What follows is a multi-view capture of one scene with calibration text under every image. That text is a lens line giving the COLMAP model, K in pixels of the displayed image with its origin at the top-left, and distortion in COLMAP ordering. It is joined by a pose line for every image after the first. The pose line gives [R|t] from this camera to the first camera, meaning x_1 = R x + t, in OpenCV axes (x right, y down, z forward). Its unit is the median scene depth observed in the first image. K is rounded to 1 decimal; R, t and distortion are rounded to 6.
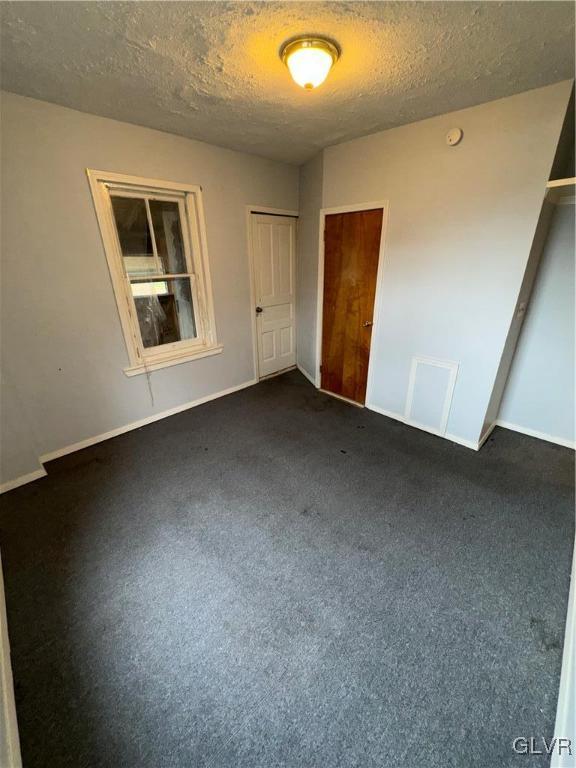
lens RADIAL K [[306.9, 0, 287.9], [0, 306.9, 383.3], [0, 0, 1]] dist [-0.008055, 0.000020]
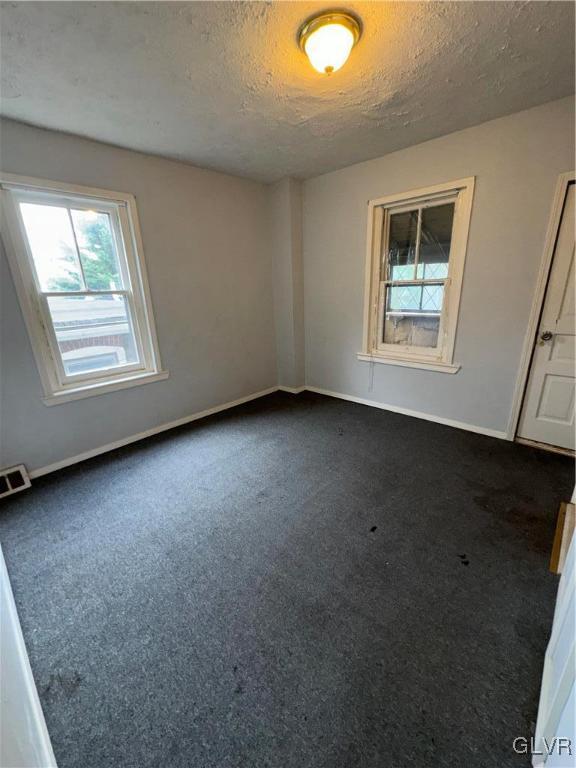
lens RADIAL K [[306.9, 0, 287.6], [0, 306.9, 383.9], [0, 0, 1]] dist [-0.008055, 0.000020]
pose [[0.022822, 0.309321, -0.950684, 0.697819], [-0.355827, 0.891174, 0.281417, -0.183049], [0.934273, 0.331857, 0.130403, 0.598784]]
